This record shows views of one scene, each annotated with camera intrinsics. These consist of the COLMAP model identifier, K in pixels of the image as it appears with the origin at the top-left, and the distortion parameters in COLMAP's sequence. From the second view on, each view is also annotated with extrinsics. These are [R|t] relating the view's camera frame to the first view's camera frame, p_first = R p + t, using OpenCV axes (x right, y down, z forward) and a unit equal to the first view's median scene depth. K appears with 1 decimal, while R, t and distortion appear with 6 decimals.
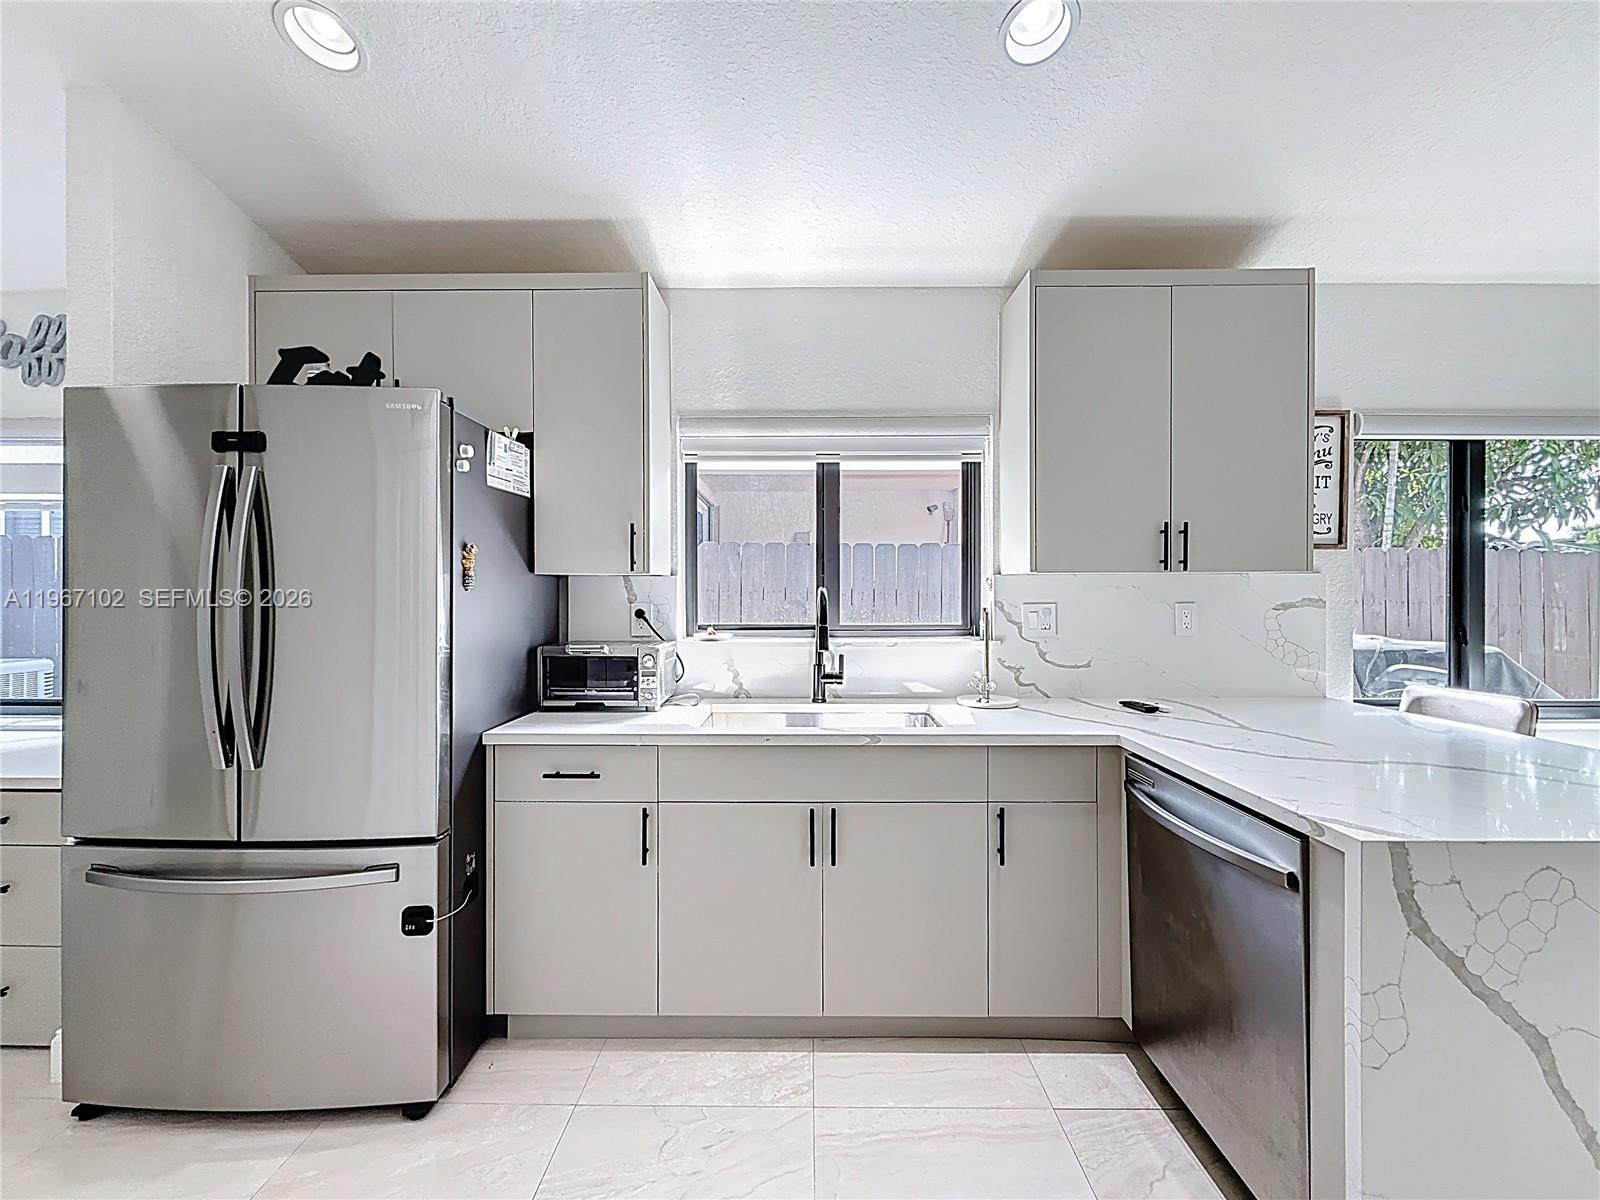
lens RADIAL K [[652.0, 0, 799.9], [0, 652.0, 592.4], [0, 0, 1]] dist [0.000830, -0.000174]
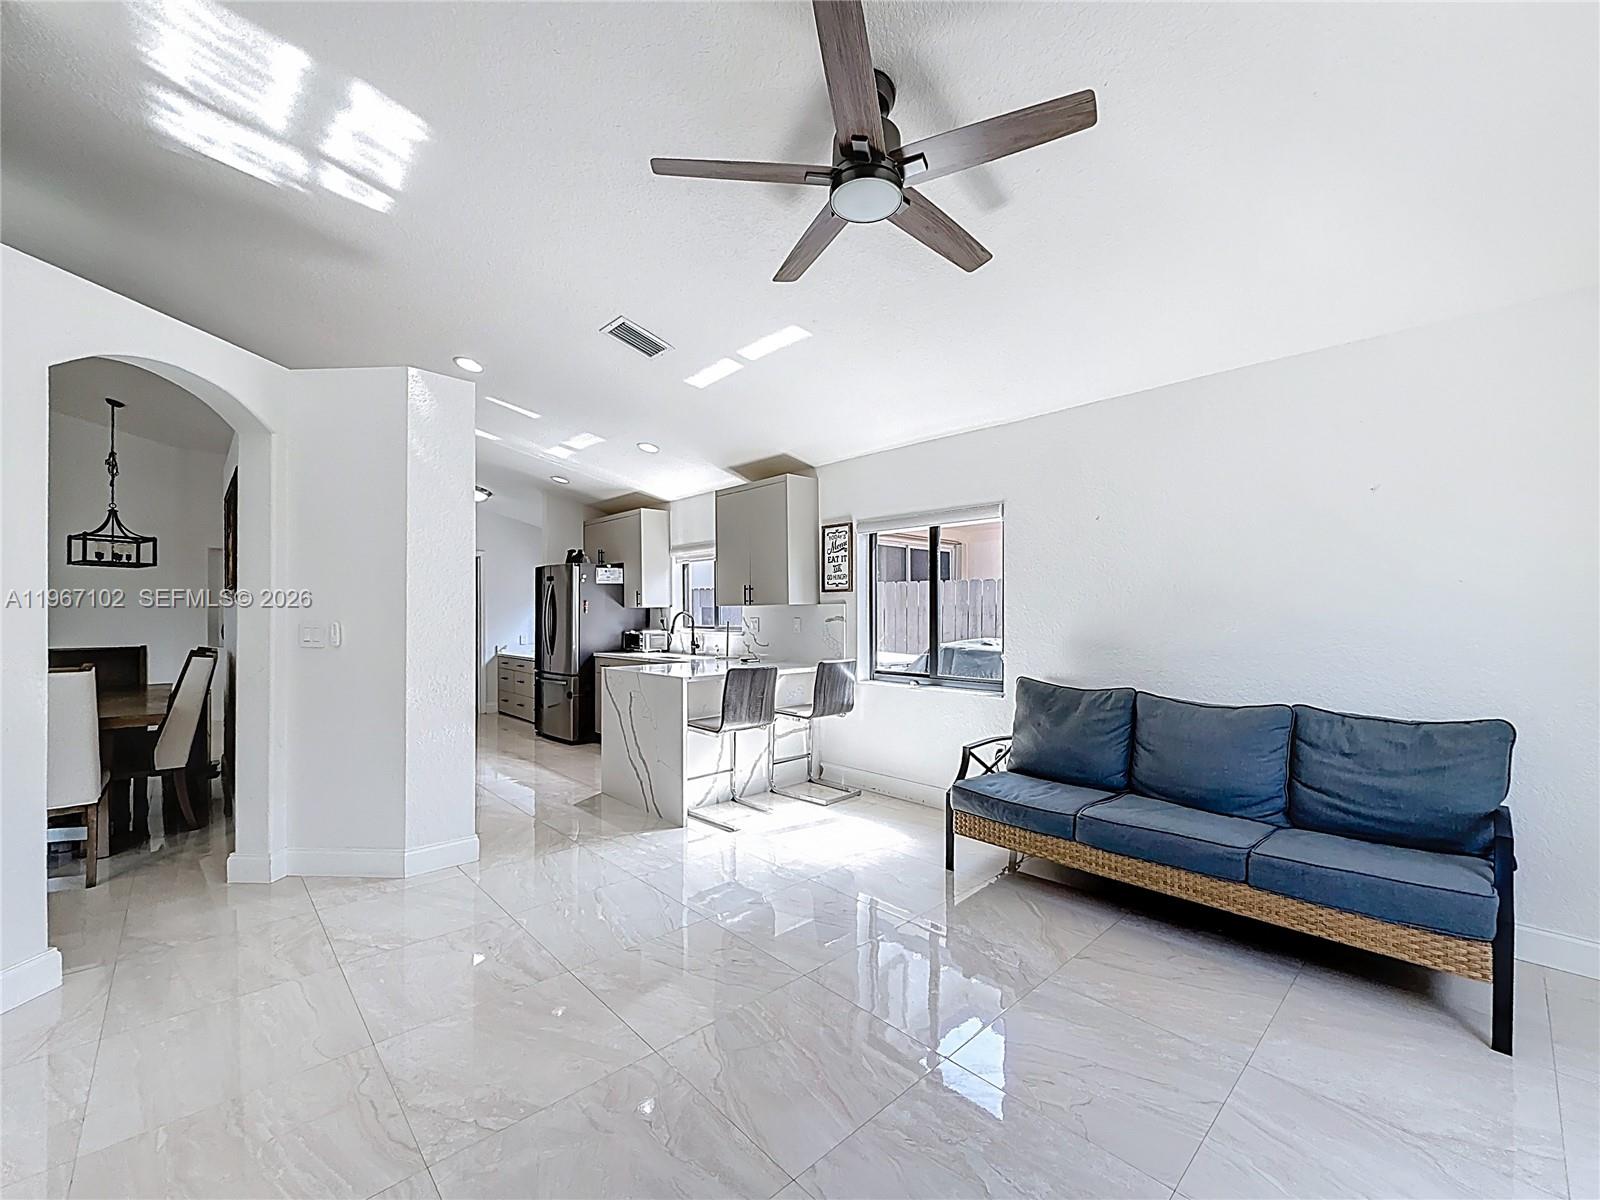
lens RADIAL K [[652.0, 0, 801.6], [0, 652.0, 612.2], [0, 0, 1]] dist [0.000830, -0.000174]
pose [[0.684316, -0.000515, -0.729186, 2.197734], [0.000132, 1.000000, -0.000583, -0.002350], [0.729186, 0.000303, 0.684316, -0.475492]]
